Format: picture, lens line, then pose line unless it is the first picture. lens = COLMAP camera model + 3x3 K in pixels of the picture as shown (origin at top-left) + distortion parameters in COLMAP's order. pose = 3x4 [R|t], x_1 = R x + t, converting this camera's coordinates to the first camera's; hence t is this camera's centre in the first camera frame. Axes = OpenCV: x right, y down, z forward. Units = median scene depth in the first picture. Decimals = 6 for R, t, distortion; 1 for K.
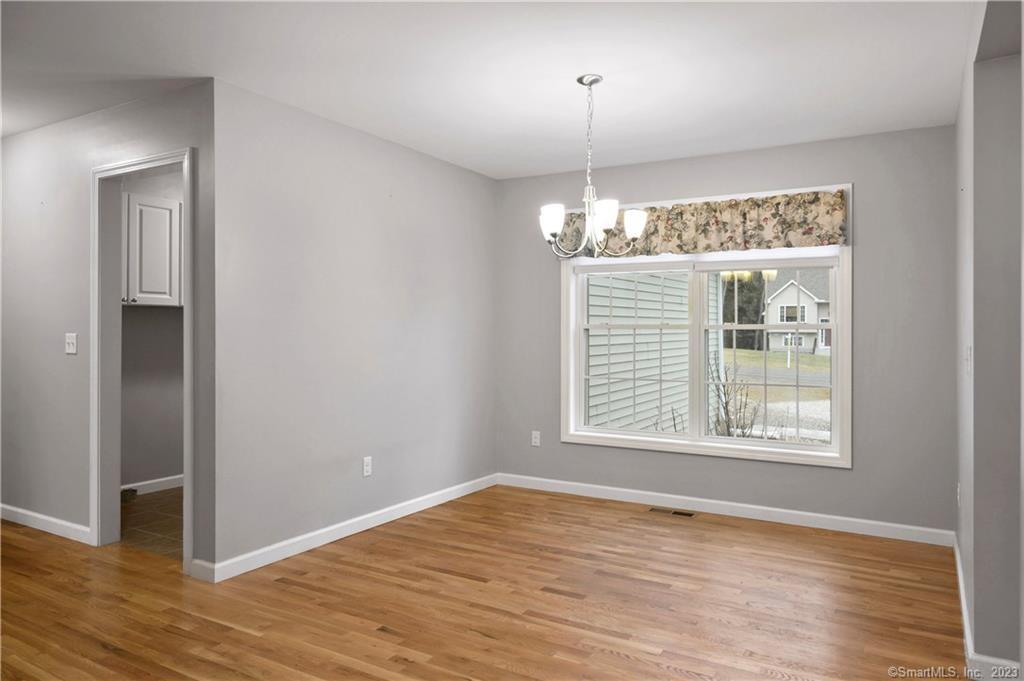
lens RADIAL K [[704.1, 0, 502.4], [0, 704.1, 339.3], [0, 0, 1]] dist [-0.003485, -0.000323]
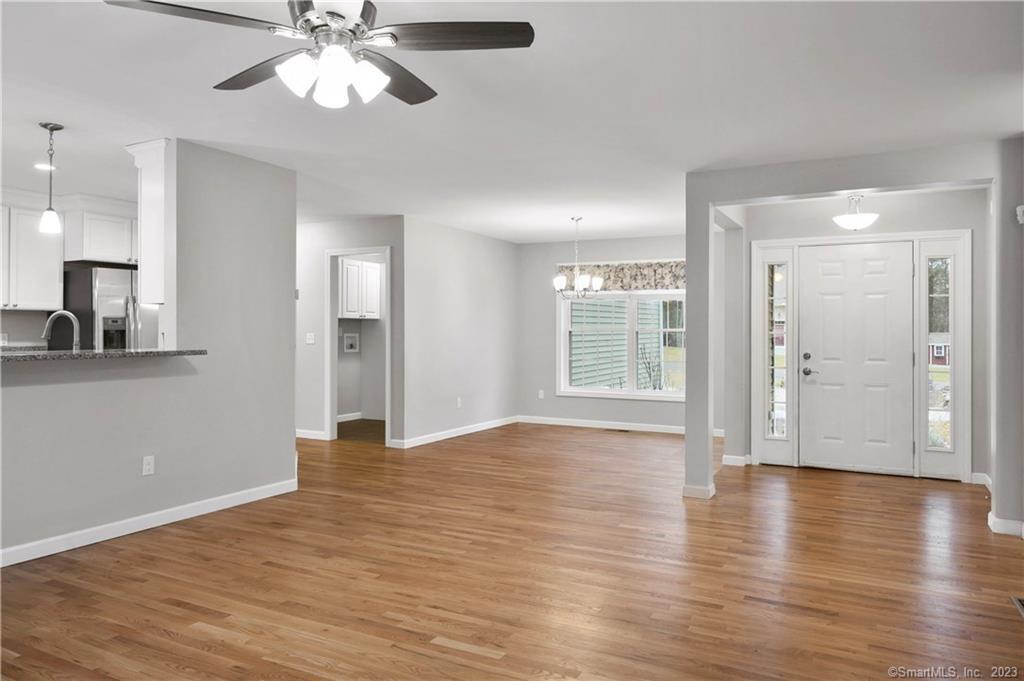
lens RADIAL K [[704.1, 0, 502.4], [0, 704.1, 339.3], [0, 0, 1]] dist [-0.003485, -0.000323]
pose [[0.998953, 0.000022, 0.045753, -0.149640], [0.000048, 0.999999, -0.001542, 0.009317], [-0.045753, 0.001543, 0.998952, -0.853397]]
